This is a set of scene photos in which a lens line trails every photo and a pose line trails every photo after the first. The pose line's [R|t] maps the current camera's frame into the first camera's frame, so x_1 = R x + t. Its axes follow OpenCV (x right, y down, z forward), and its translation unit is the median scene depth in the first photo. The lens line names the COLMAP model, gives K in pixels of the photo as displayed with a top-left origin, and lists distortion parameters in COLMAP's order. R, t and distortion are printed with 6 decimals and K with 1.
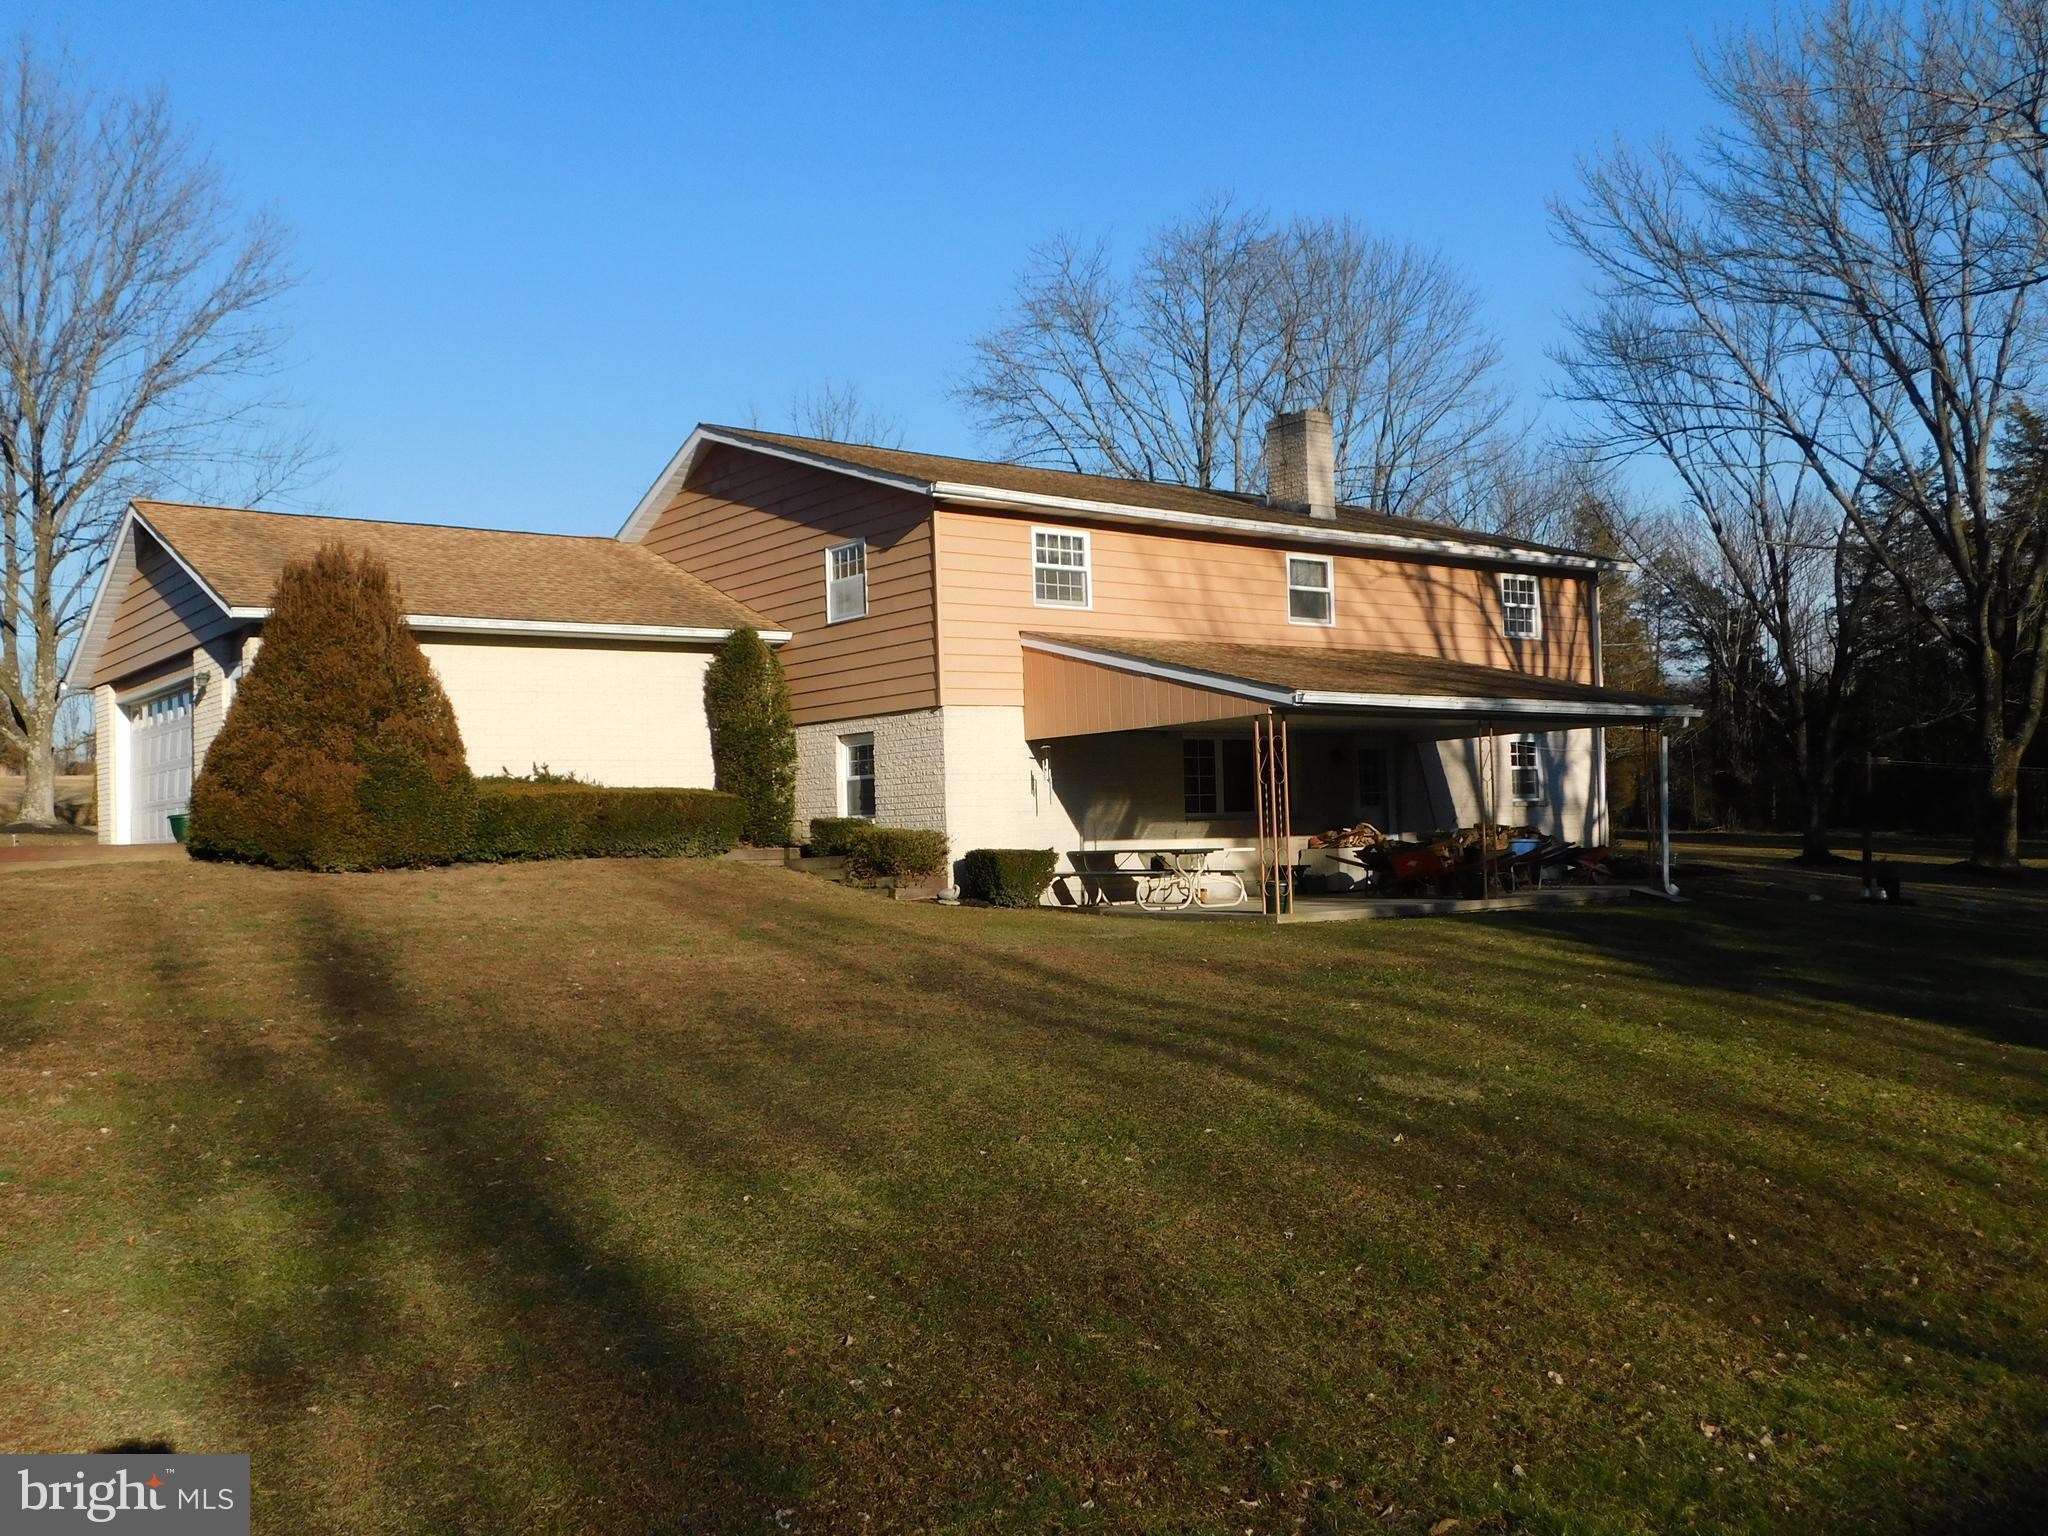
lens RADIAL K [[1795.2, 0, 1024.0], [0, 1795.2, 768.0], [0, 0, 1]] dist [0.006725, -0.001093]
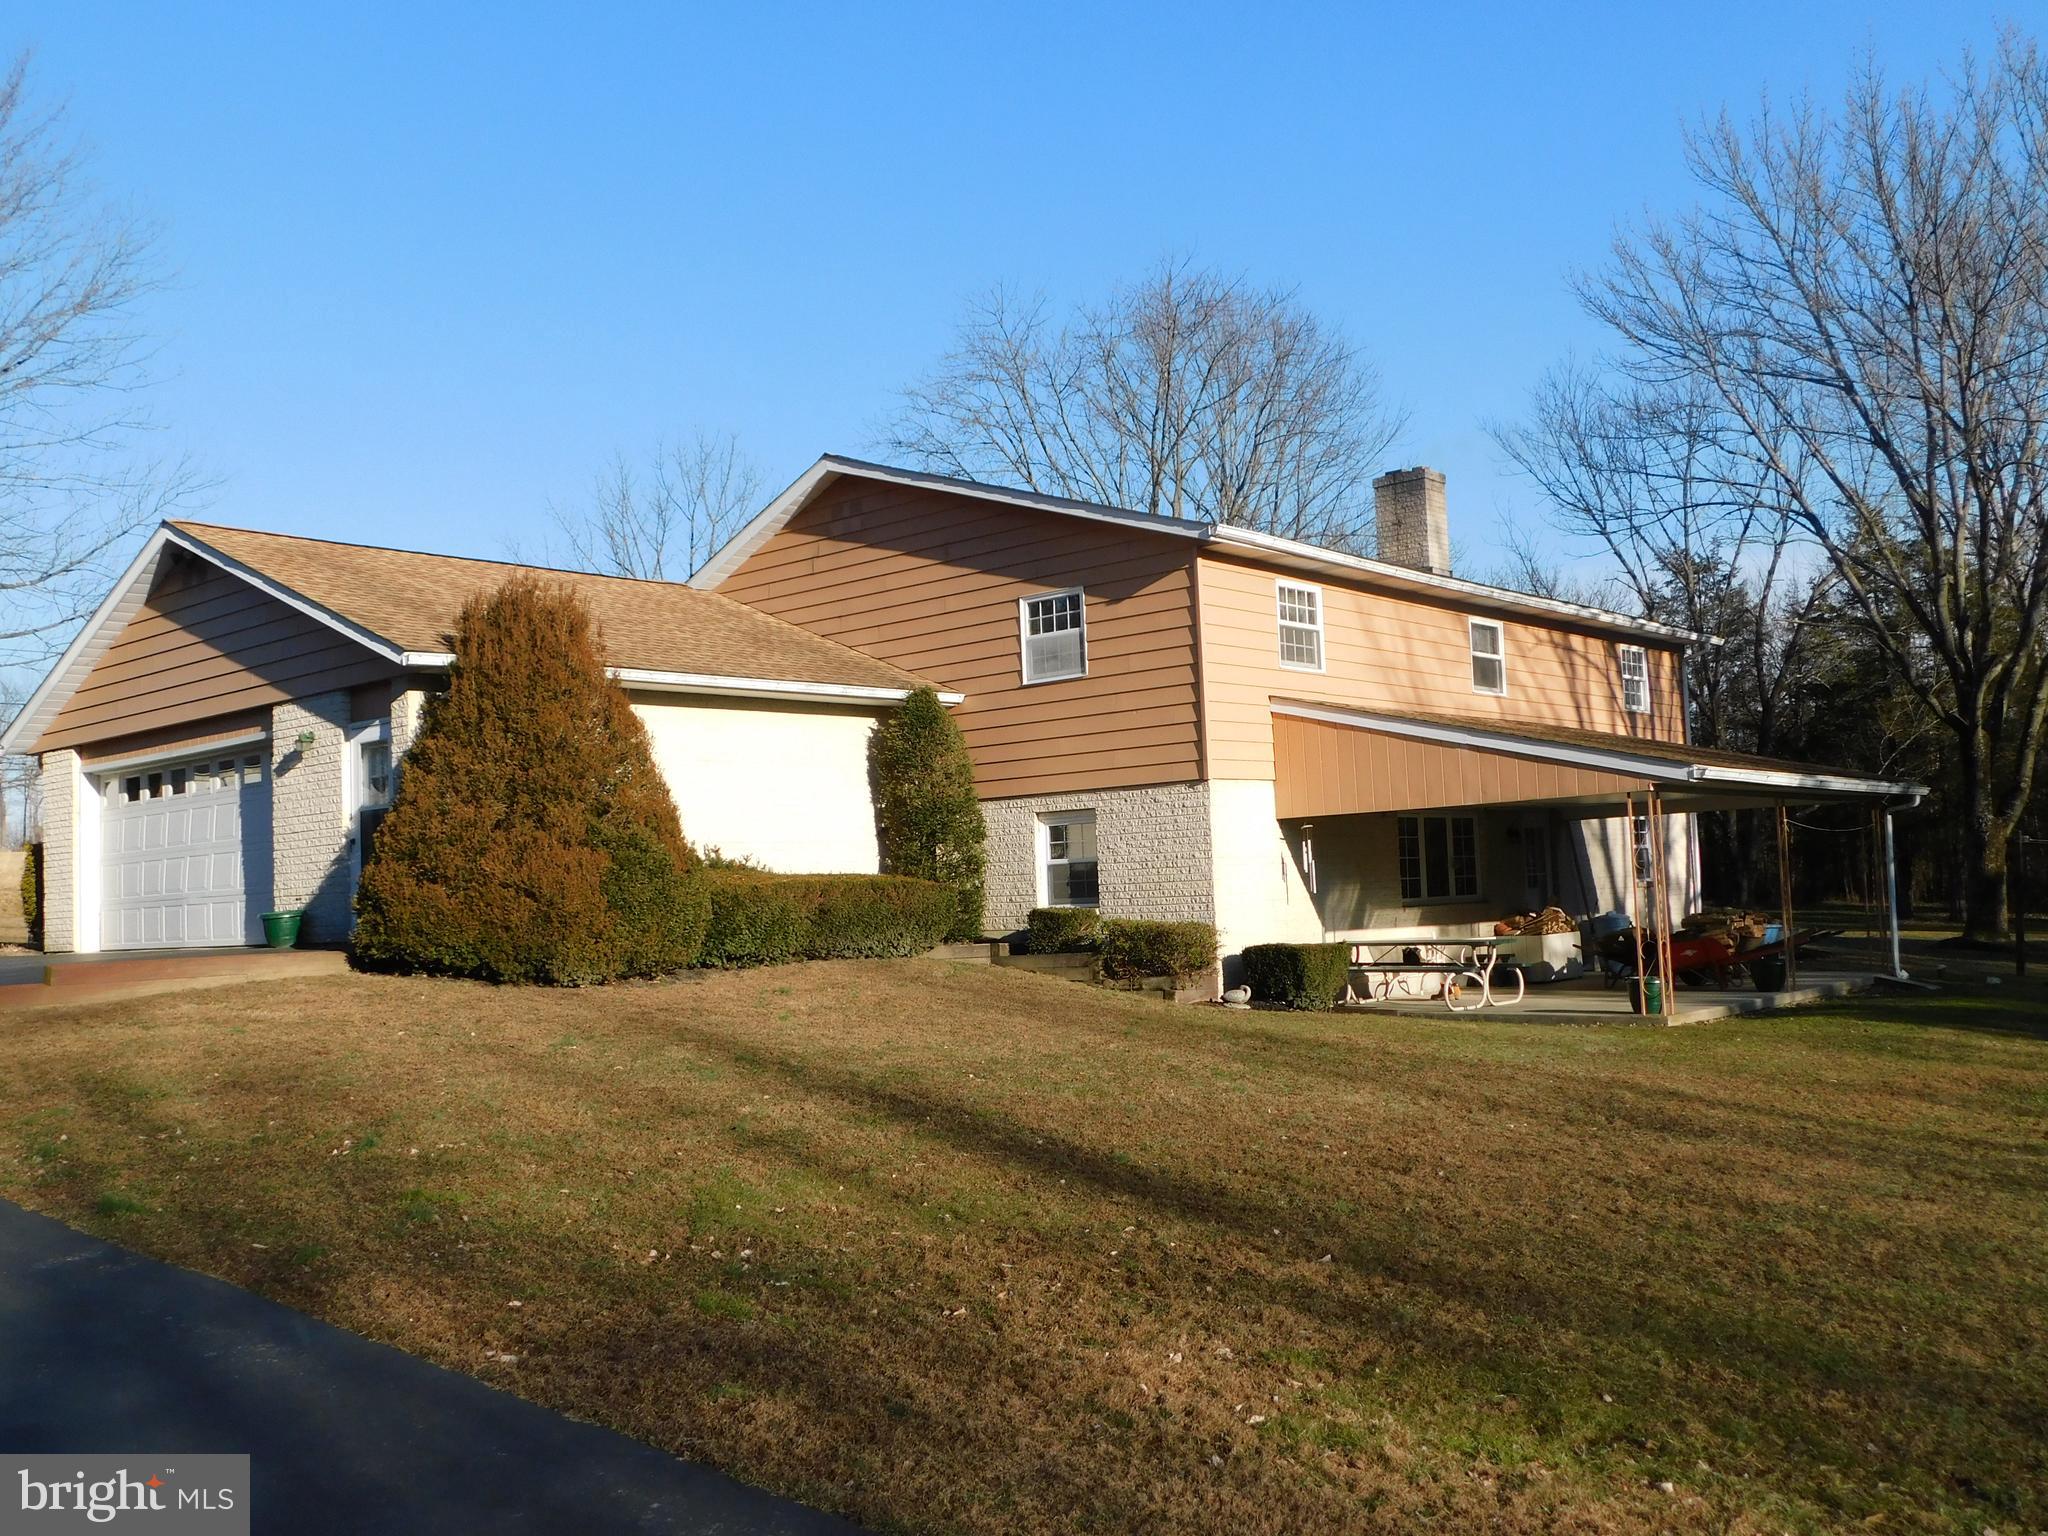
lens RADIAL K [[1795.2, 0, 1024.0], [0, 1795.2, 768.0], [0, 0, 1]] dist [0.006725, -0.001093]
pose [[0.982334, 0.005670, 0.187048, -0.271092], [0.002017, 0.999162, -0.040883, -0.004291], [-0.187124, 0.040538, 0.981500, 0.144807]]
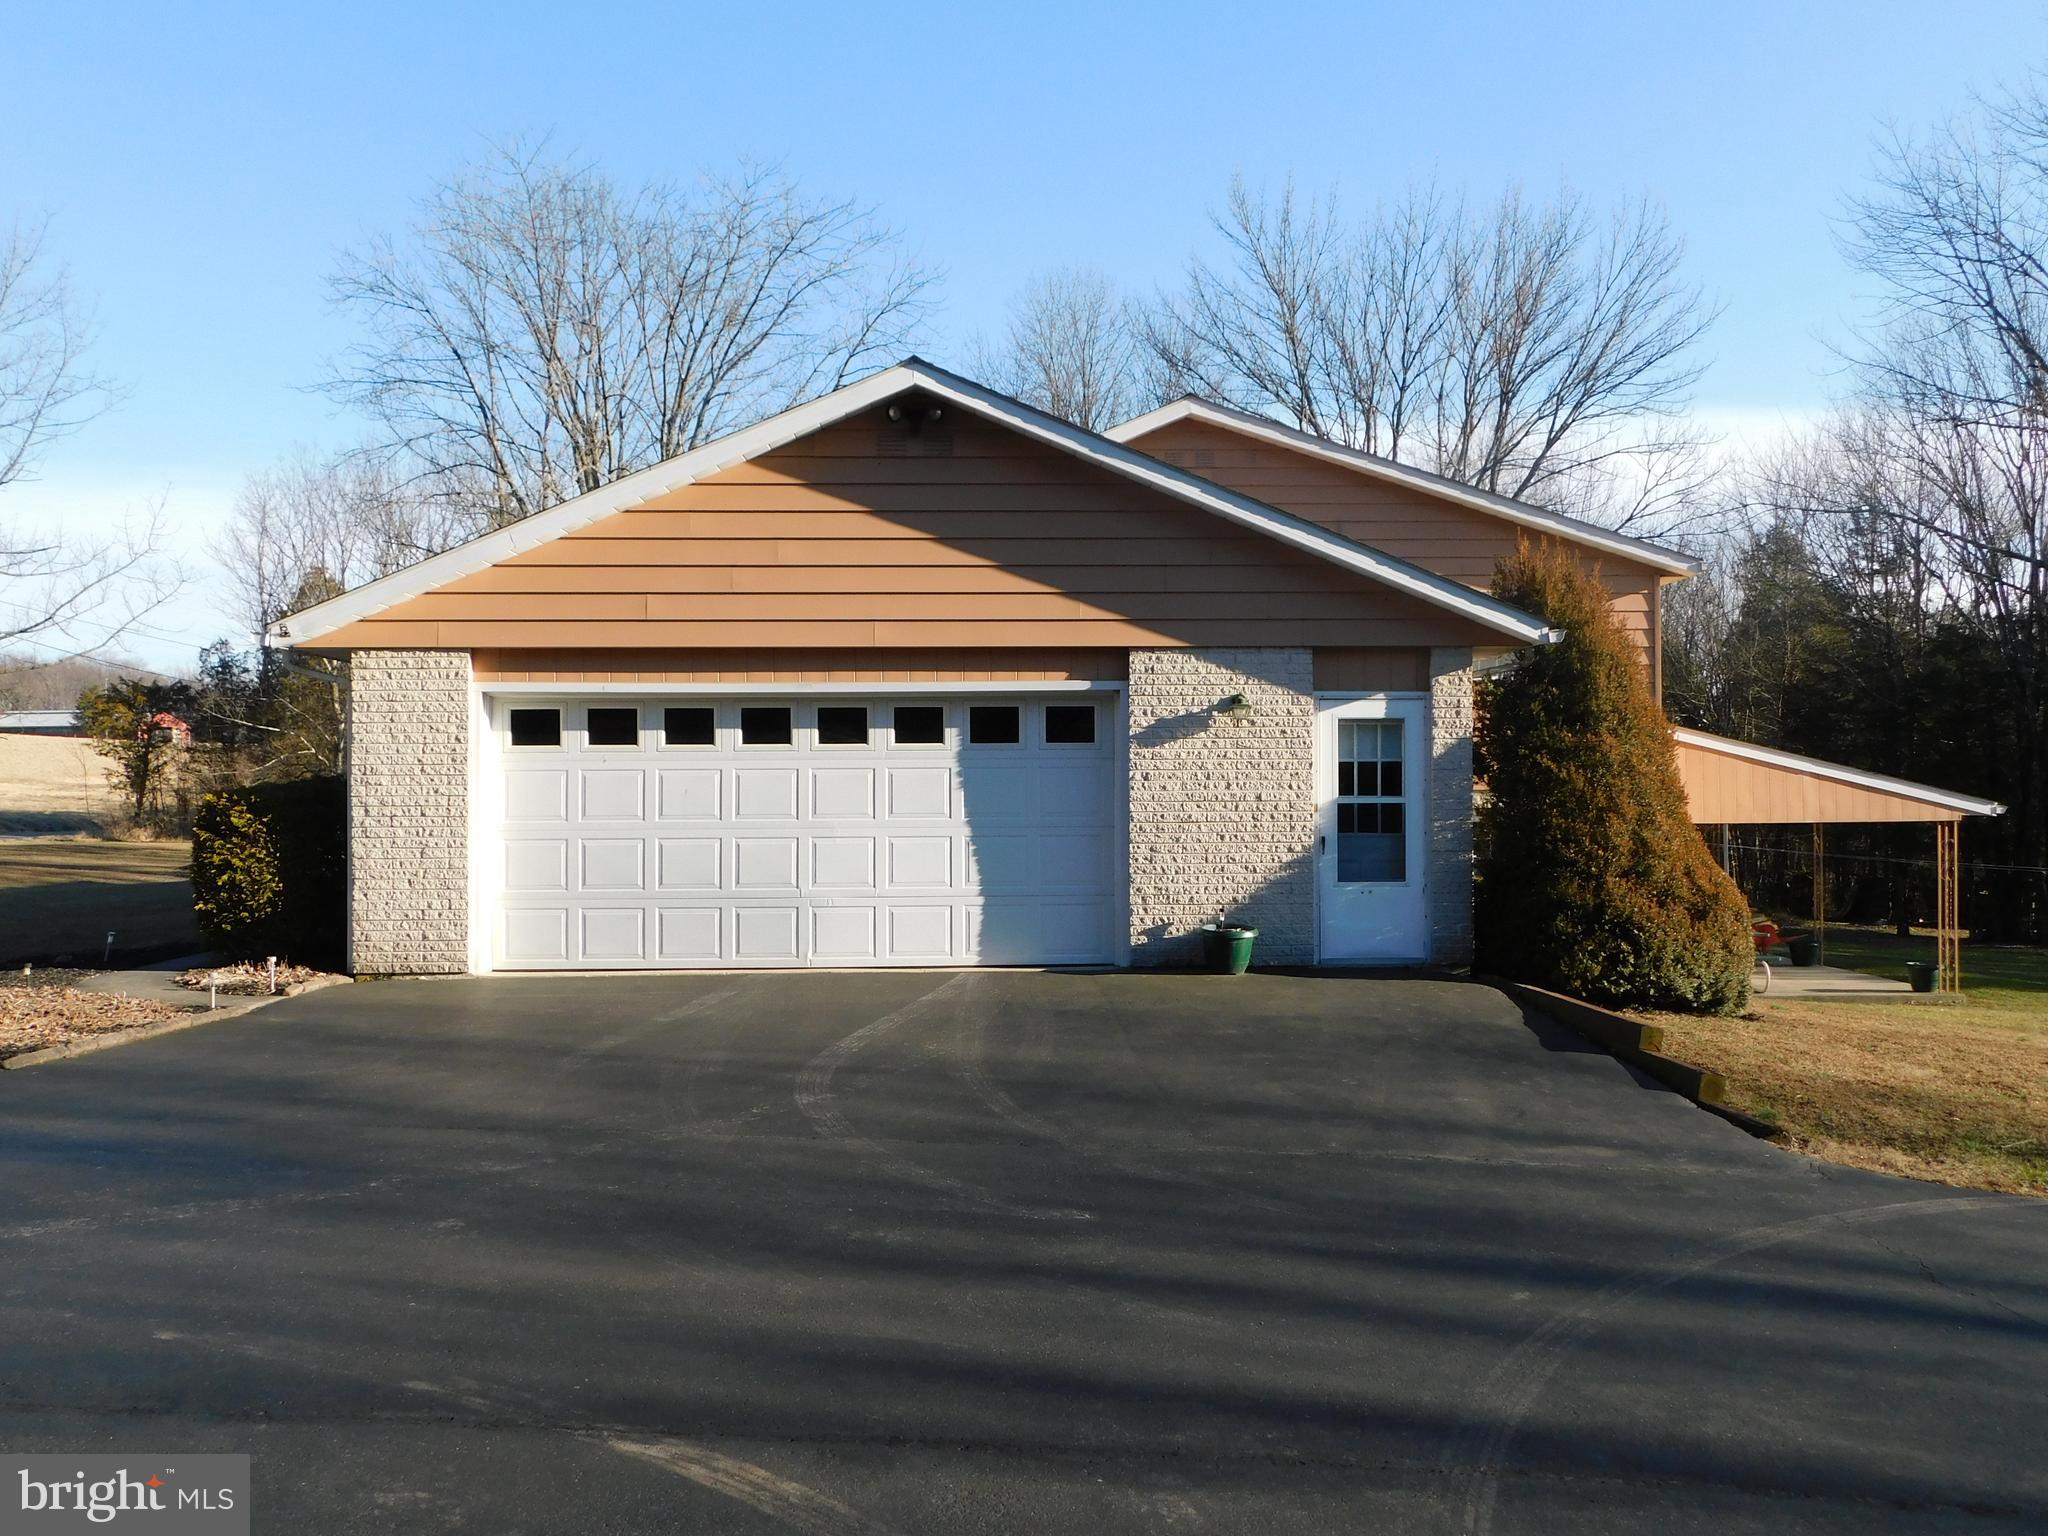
lens RADIAL K [[1795.2, 0, 1024.0], [0, 1795.2, 768.0], [0, 0, 1]] dist [0.006725, -0.001093]
pose [[0.587362, 0.039971, 0.808336, -0.927516], [-0.045190, 0.998841, -0.016555, -0.014182], [-0.808062, -0.026805, 0.588488, 0.648036]]
